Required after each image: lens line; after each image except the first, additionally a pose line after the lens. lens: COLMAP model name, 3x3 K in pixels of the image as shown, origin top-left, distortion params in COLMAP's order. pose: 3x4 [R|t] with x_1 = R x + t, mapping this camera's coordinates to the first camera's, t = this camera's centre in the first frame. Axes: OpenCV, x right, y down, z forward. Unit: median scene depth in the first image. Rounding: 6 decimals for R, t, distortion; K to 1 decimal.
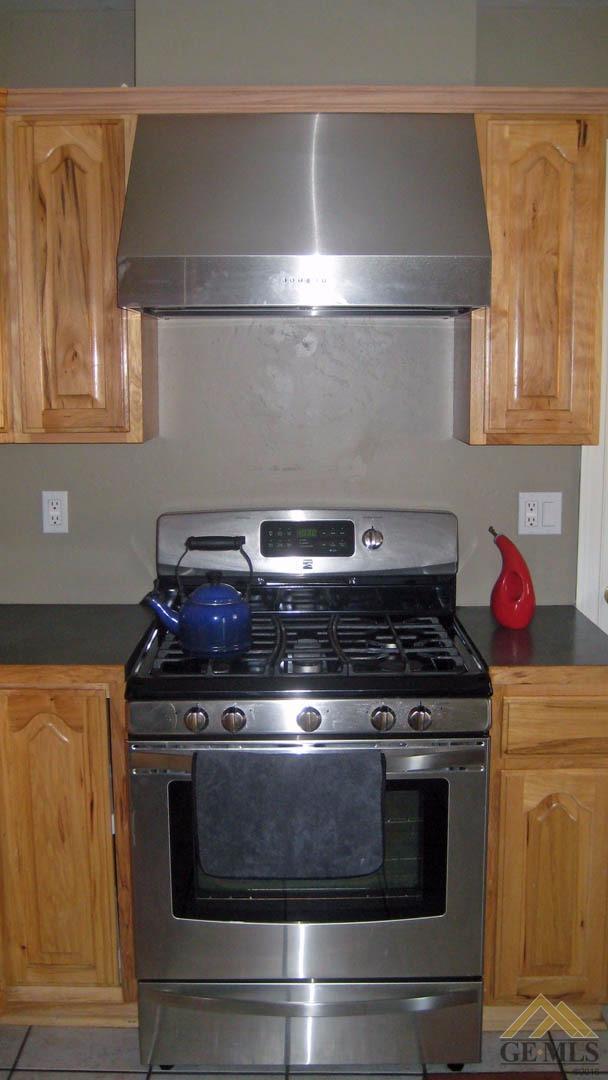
lens RADIAL K [[1135.5, 0, 305.5], [0, 1135.5, 544.4], [0, 0, 1]] dist [-0.096457, 0.000000]
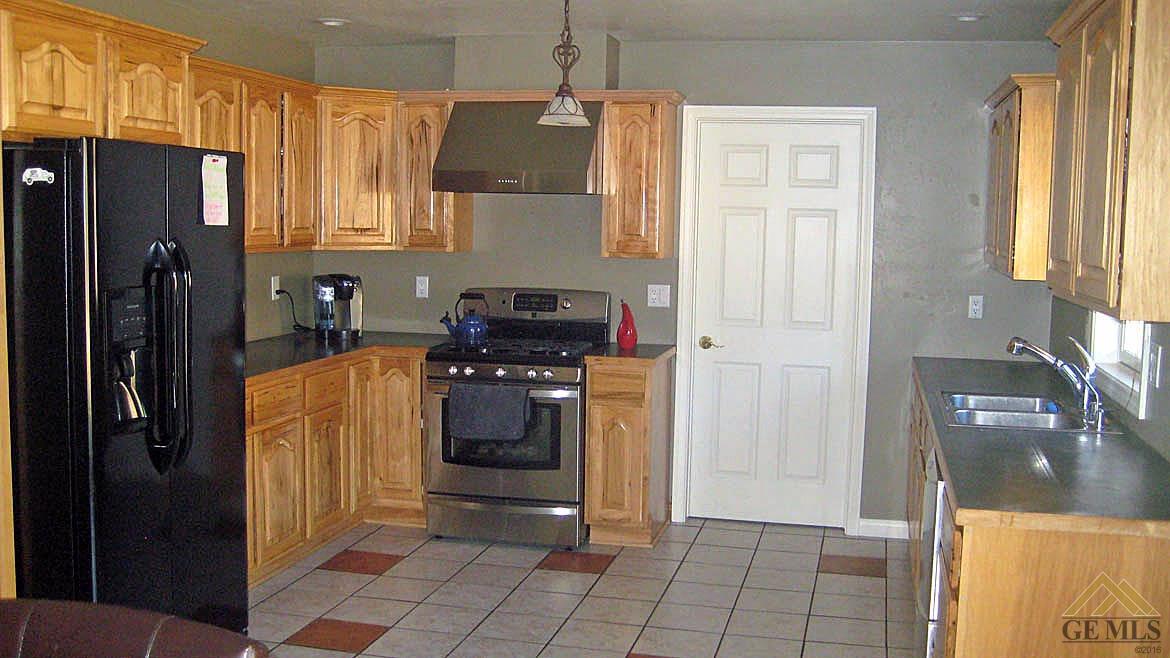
lens RADIAL K [[1230.2, 0, 587.6], [0, 1230.2, 330.5], [0, 0, 1]] dist [-0.096457, 0.000000]
pose [[0.974455, 0.042015, -0.220616, 0.646370], [-0.054032, 0.997350, -0.048720, 0.163340], [0.217984, 0.059396, 0.974143, -1.241294]]
